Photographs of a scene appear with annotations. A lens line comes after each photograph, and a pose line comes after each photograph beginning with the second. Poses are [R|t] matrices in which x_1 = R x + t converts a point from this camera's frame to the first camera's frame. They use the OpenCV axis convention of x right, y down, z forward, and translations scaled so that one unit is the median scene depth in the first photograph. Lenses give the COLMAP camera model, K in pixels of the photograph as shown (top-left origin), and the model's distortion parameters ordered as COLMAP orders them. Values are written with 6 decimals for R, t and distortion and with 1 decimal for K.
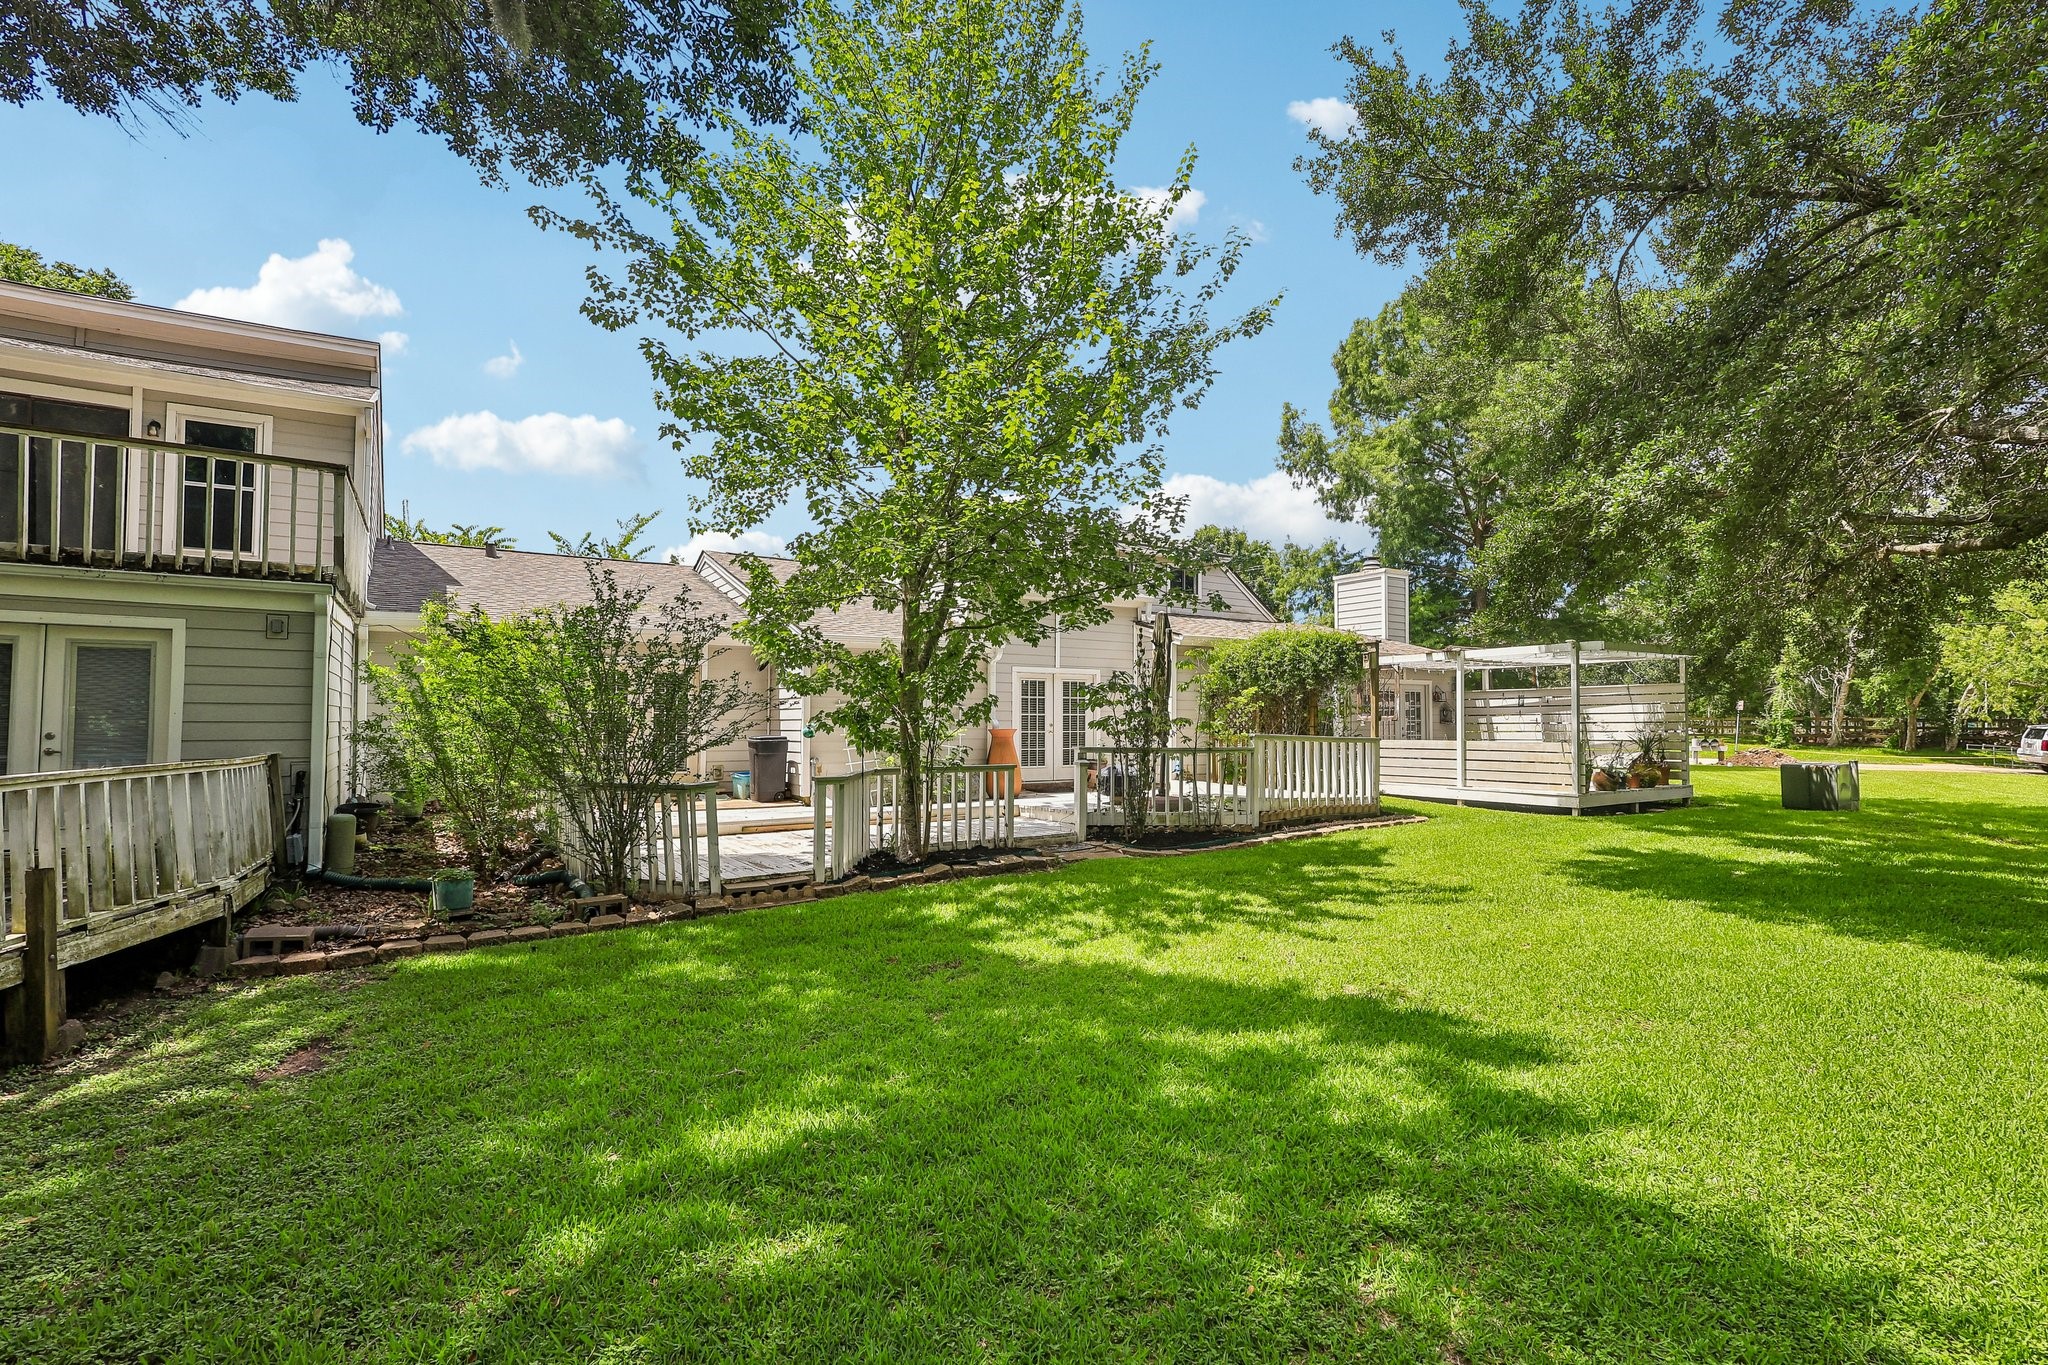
lens RADIAL K [[988.0, 0, 1014.8], [0, 988.0, 688.1], [0, 0, 1]] dist [0.001839, -0.000080]
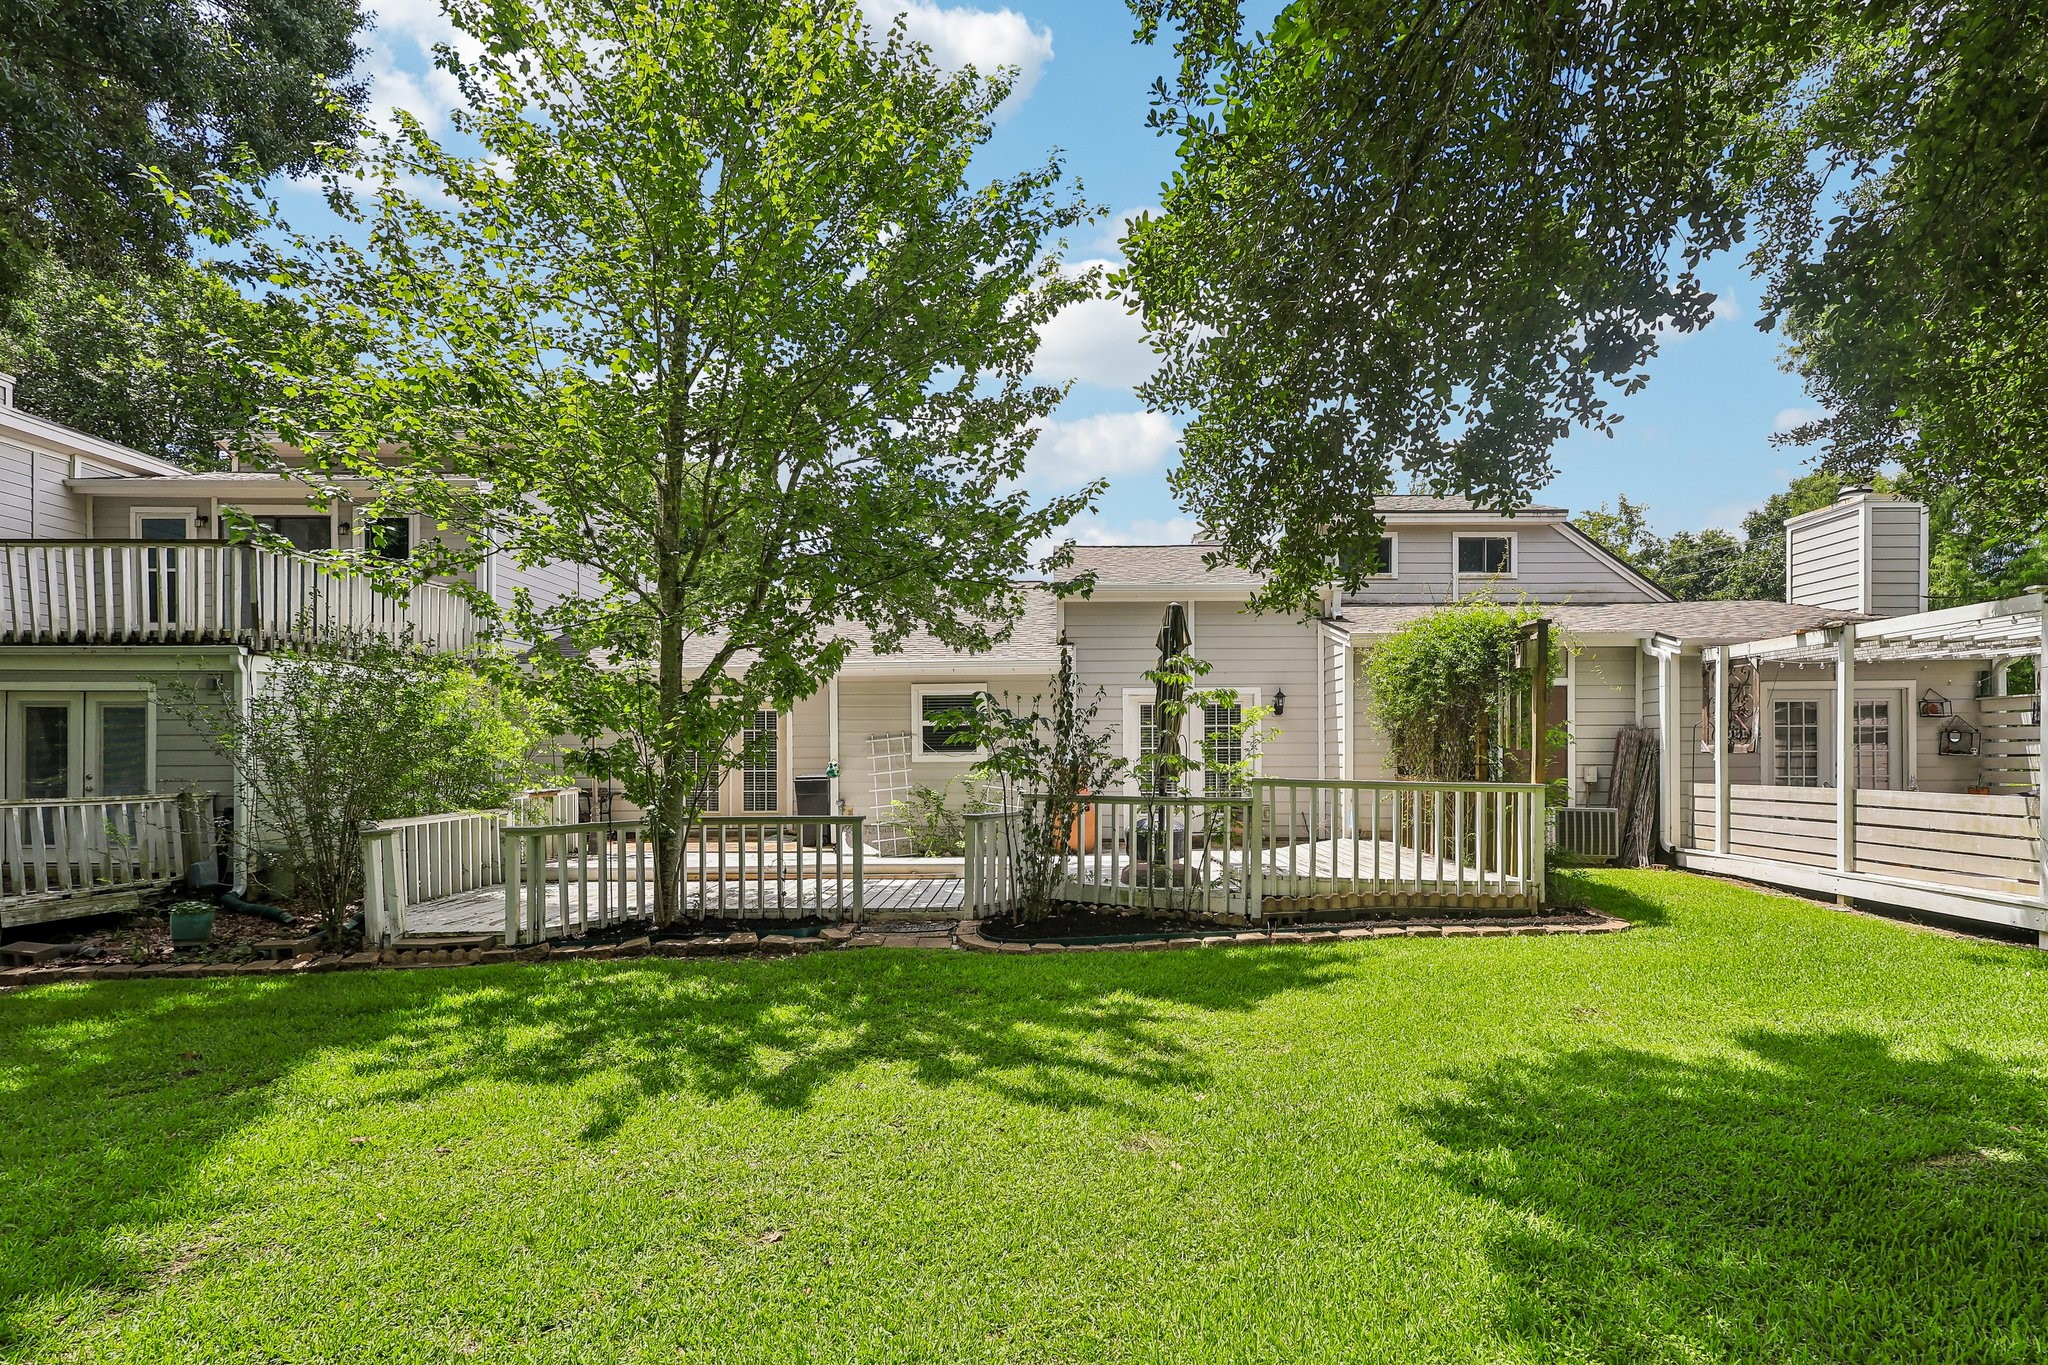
lens RADIAL K [[988.0, 0, 1056.9], [0, 988.0, 760.9], [0, 0, 1]] dist [0.001839, -0.000080]
pose [[0.833282, -0.003034, -0.552840, 0.599742], [0.025864, 0.999104, 0.033501, 0.012274], [0.552243, -0.042215, 0.832614, 0.459875]]
